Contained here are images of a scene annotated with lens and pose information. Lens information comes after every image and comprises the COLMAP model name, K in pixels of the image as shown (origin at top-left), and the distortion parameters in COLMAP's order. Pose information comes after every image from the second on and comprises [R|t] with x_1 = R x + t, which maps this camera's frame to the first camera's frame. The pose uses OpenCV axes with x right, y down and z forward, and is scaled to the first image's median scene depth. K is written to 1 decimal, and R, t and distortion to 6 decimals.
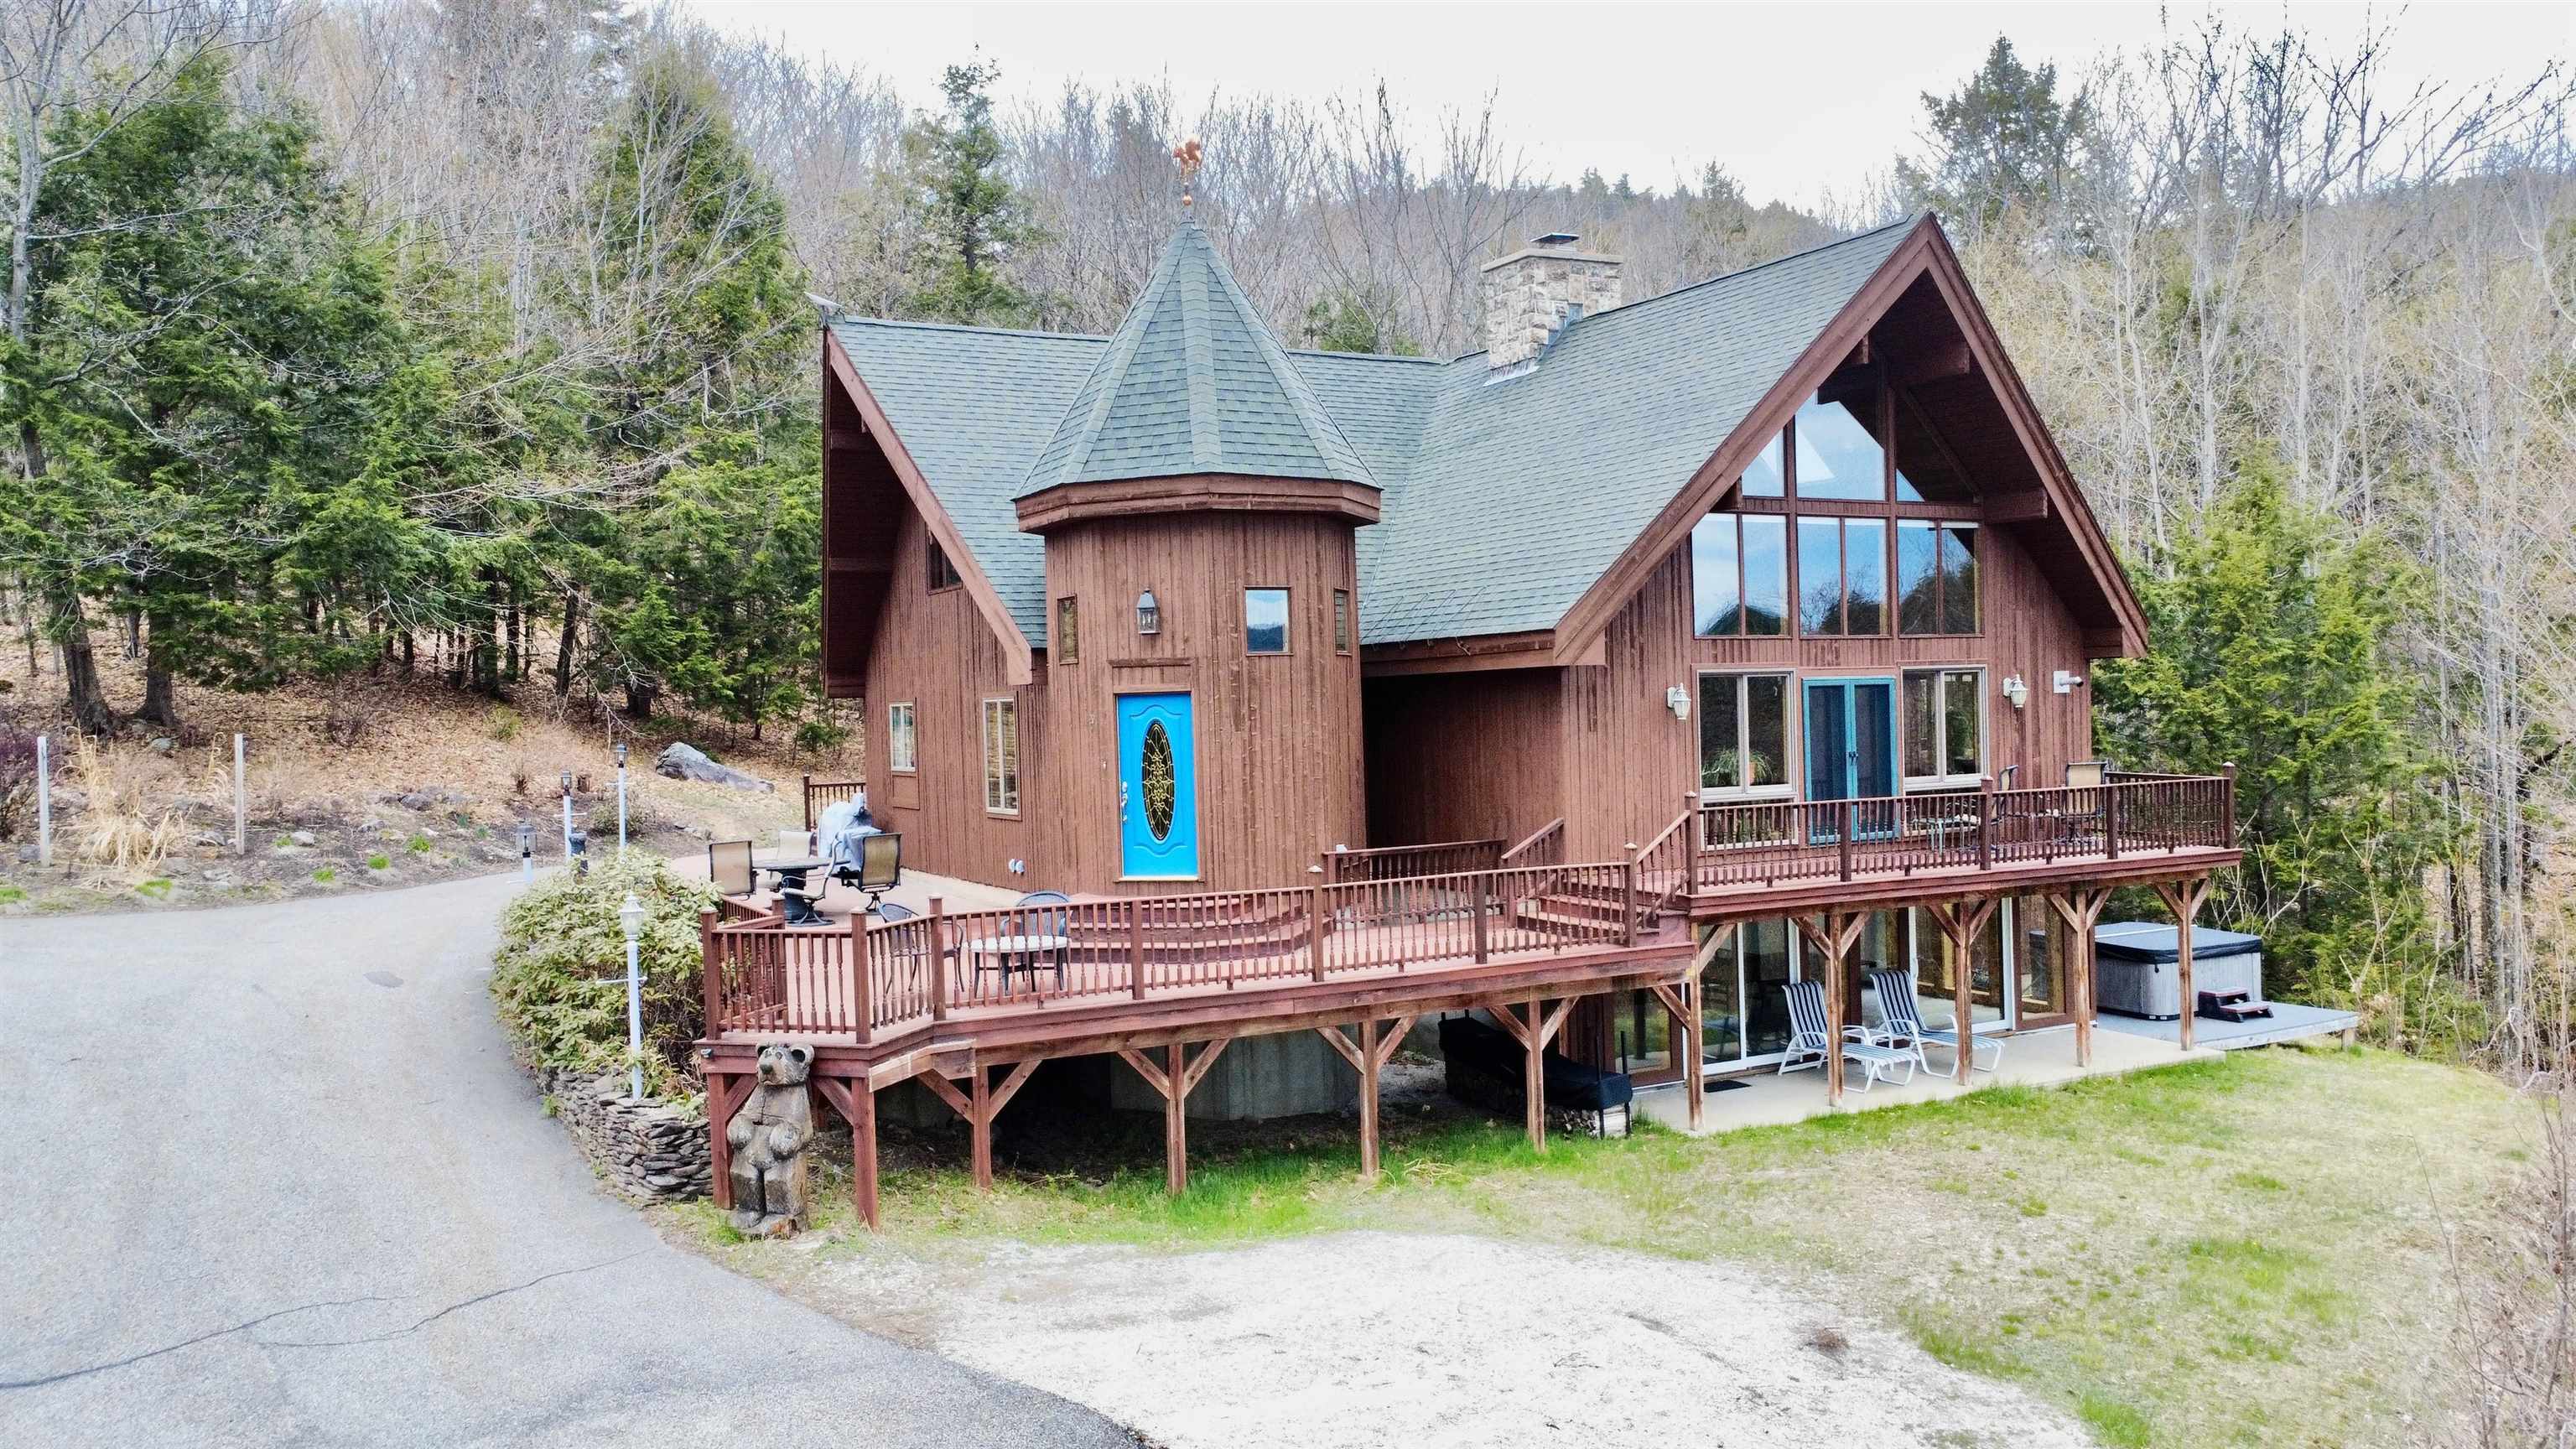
lens RADIAL K [[1921.0, 0, 1288.0], [0, 1921.0, 724.5], [0, 0, 1]] dist [0.004016, -0.003836]
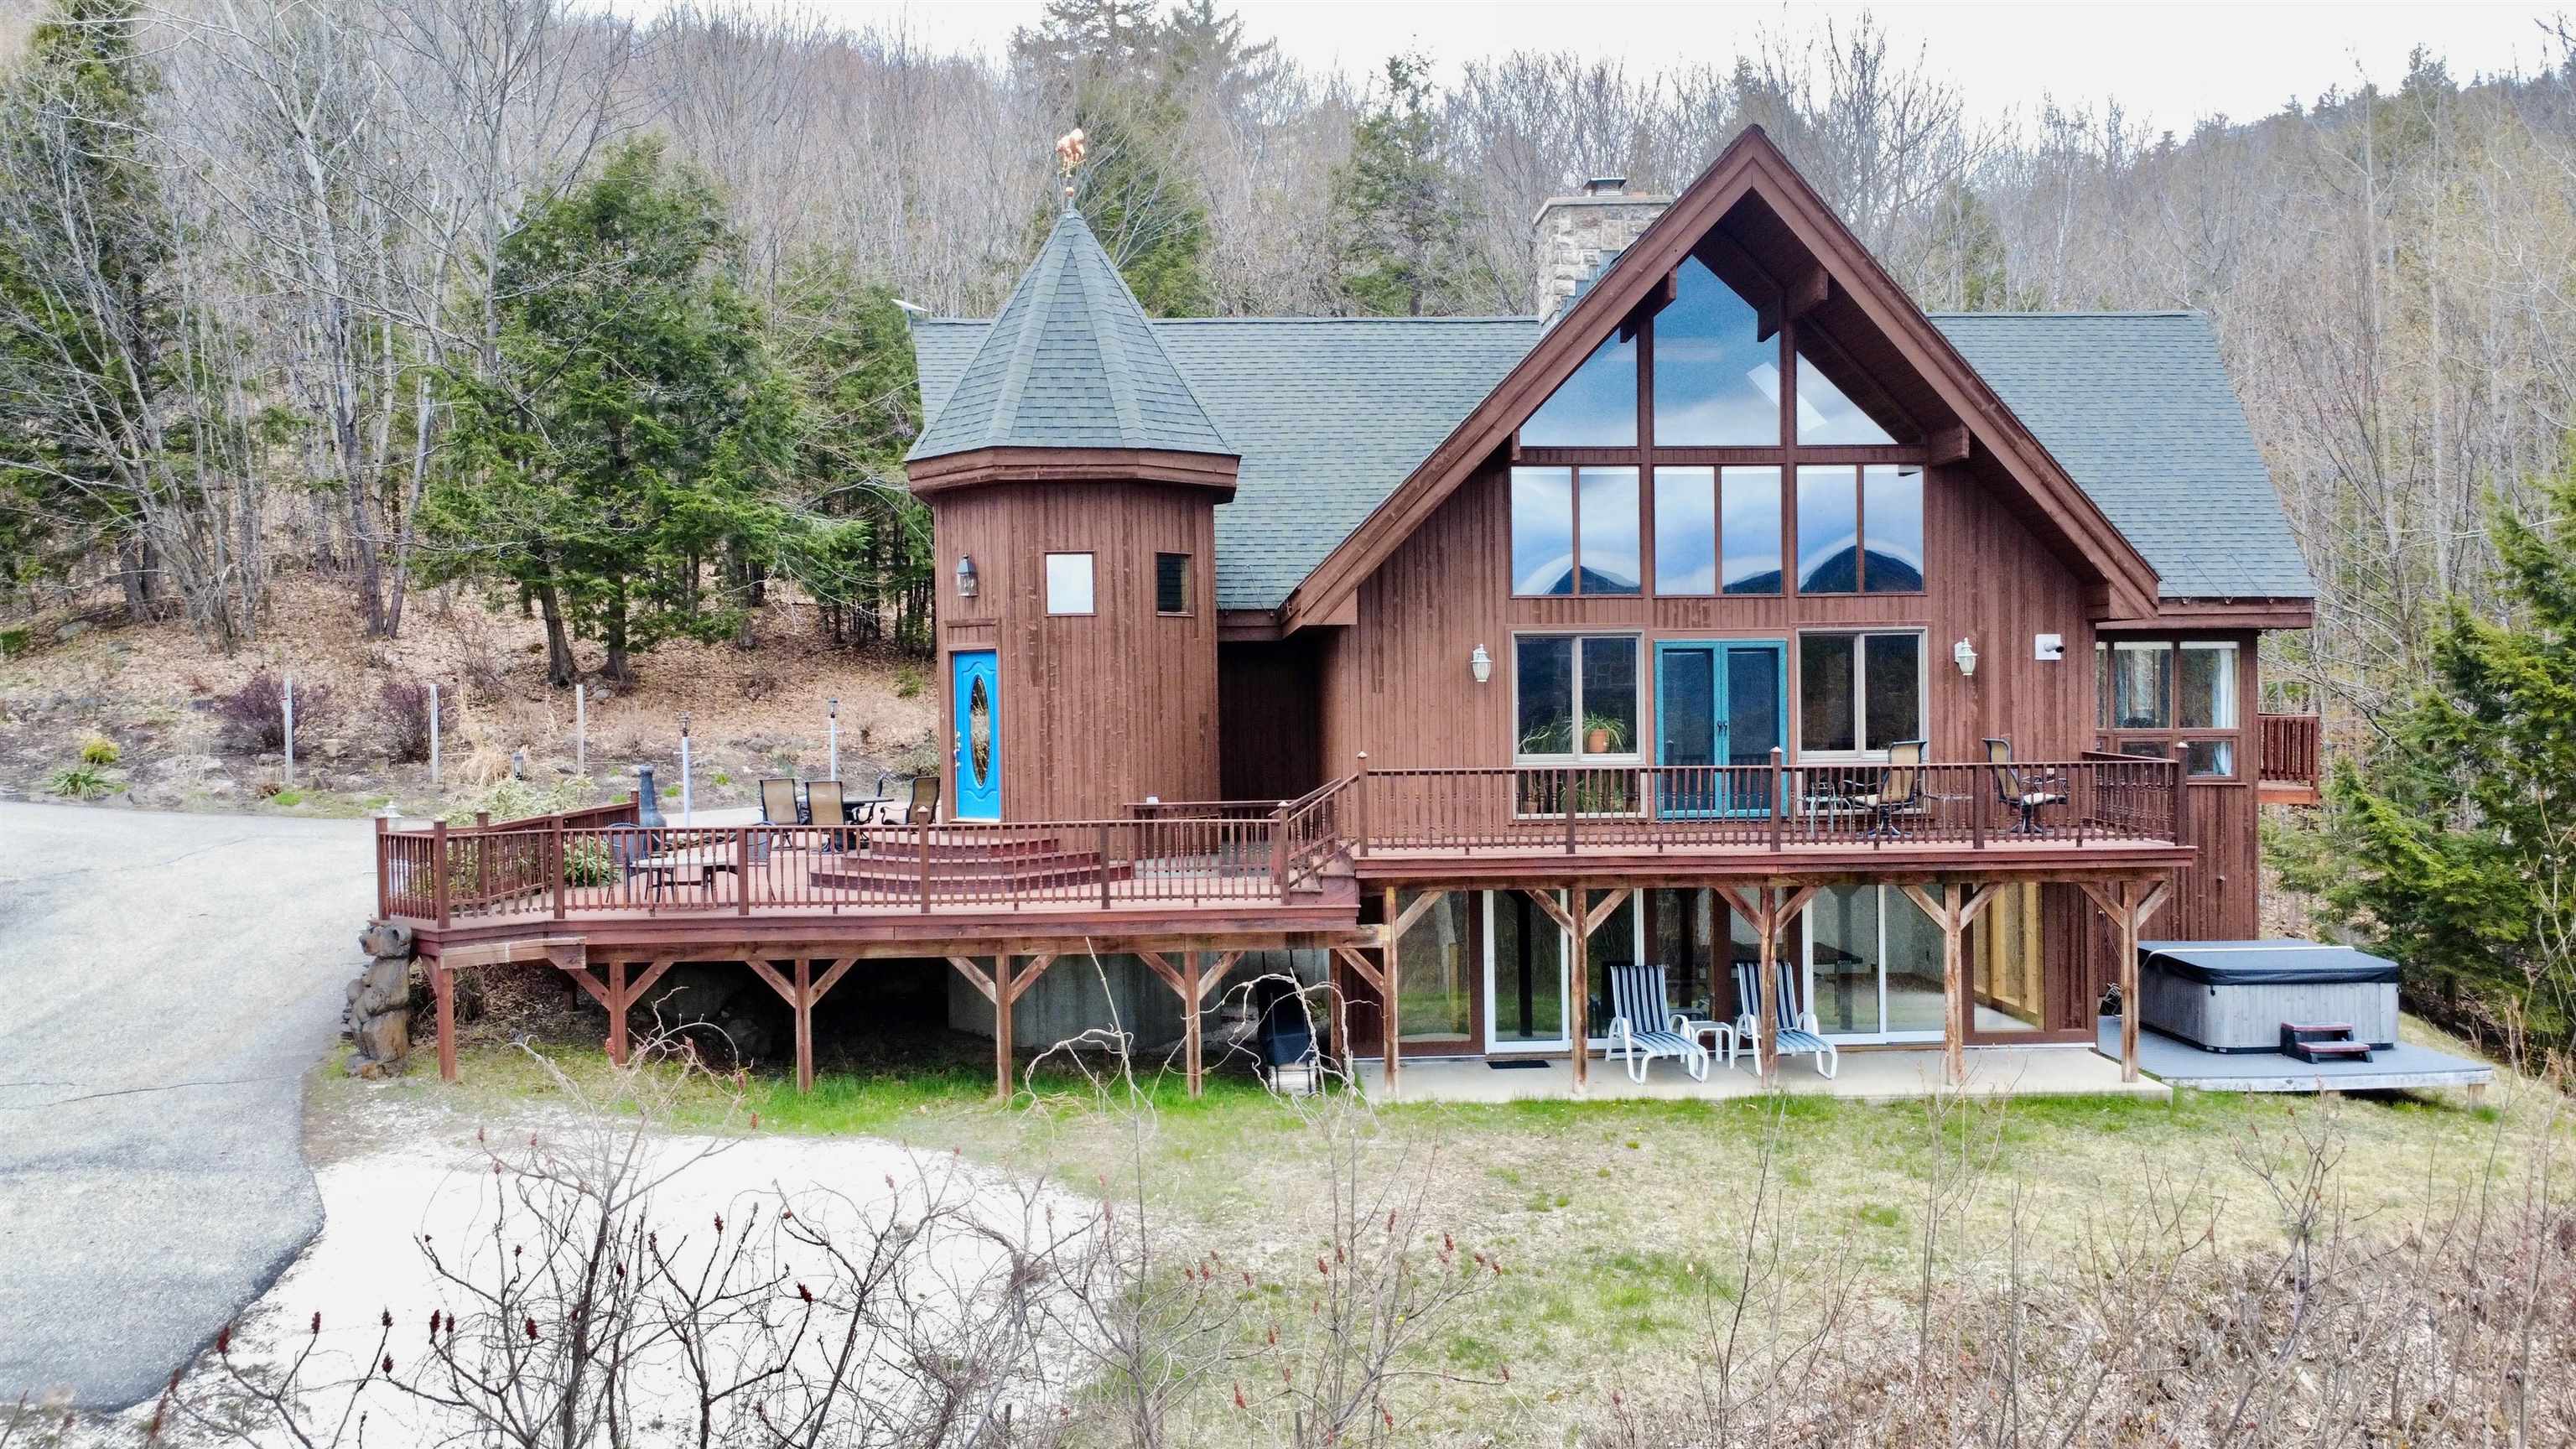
lens RADIAL K [[1921.0, 0, 1288.0], [0, 1921.0, 724.5], [0, 0, 1]] dist [0.004016, -0.003836]
pose [[0.903074, 0.021251, -0.428960, 0.559233], [-0.016253, 0.999751, 0.015312, 0.006036], [0.429178, -0.006856, 0.903194, 0.088823]]
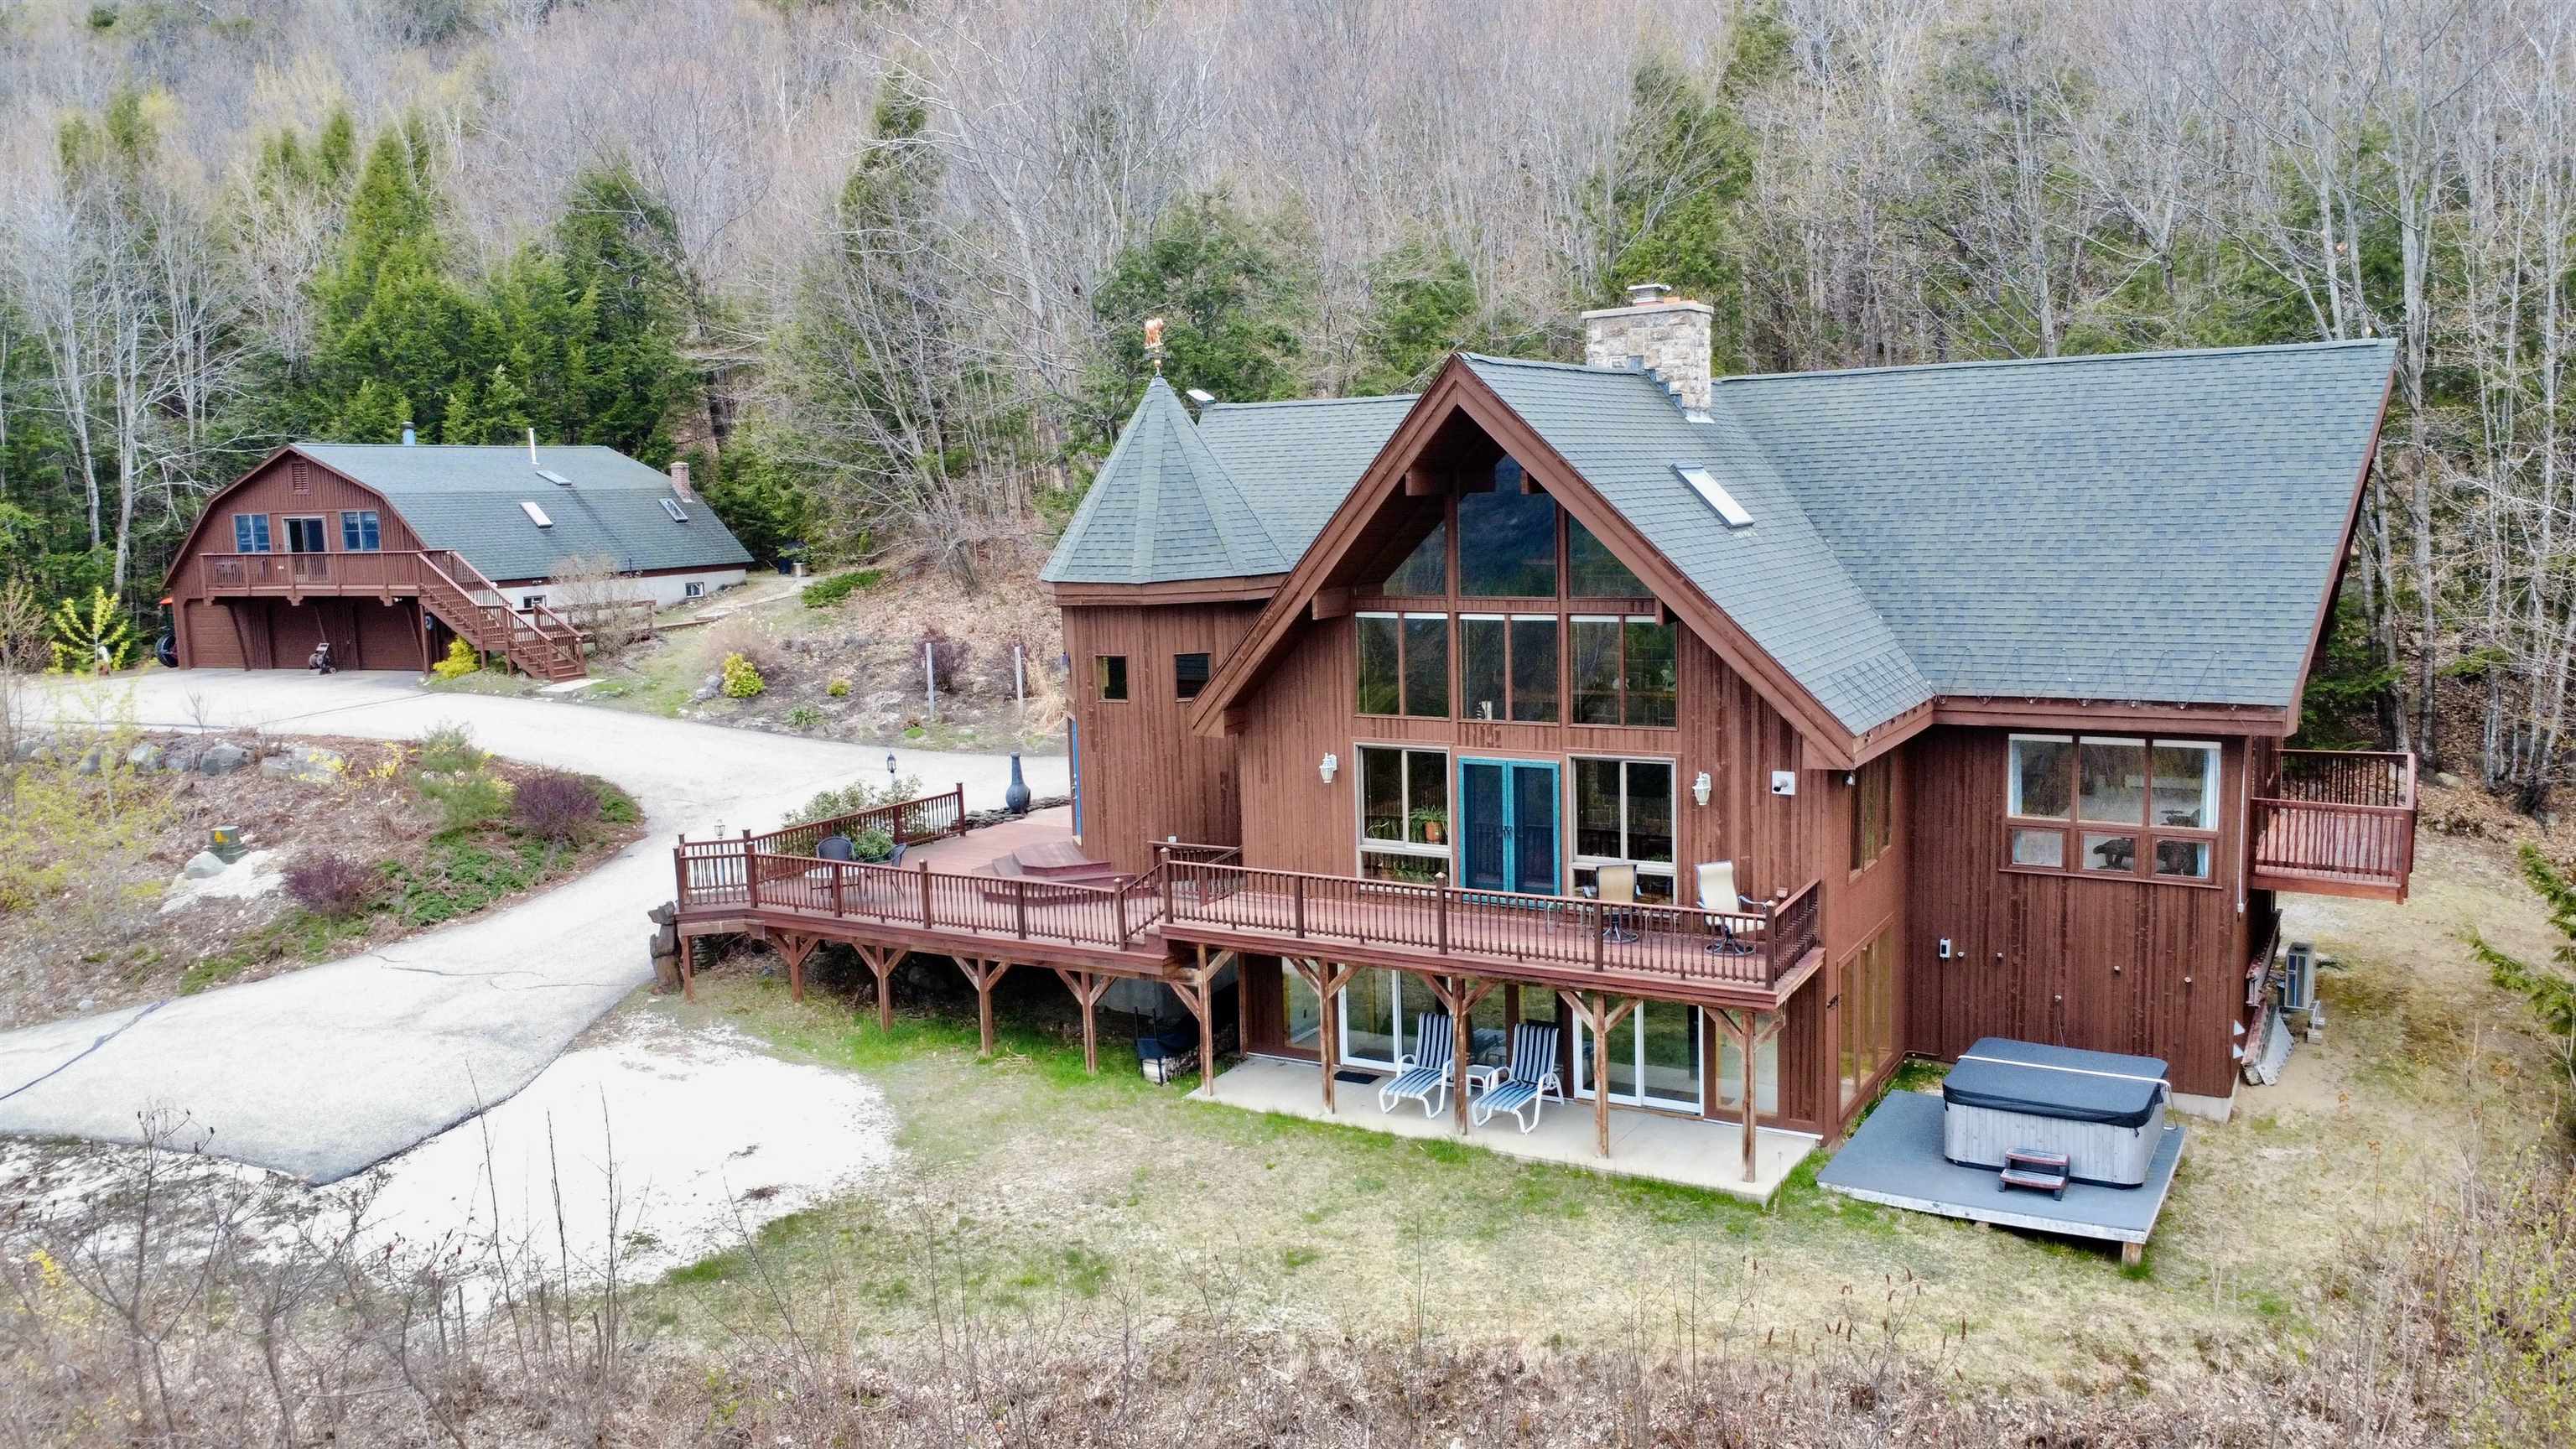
lens RADIAL K [[1921.0, 0, 1288.0], [0, 1921.0, 724.5], [0, 0, 1]] dist [0.004016, -0.003836]
pose [[0.524508, 0.118247, -0.843154, 1.291261], [0.006251, 0.989747, 0.142694, -0.226761], [0.851383, -0.080115, 0.518391, 0.358284]]
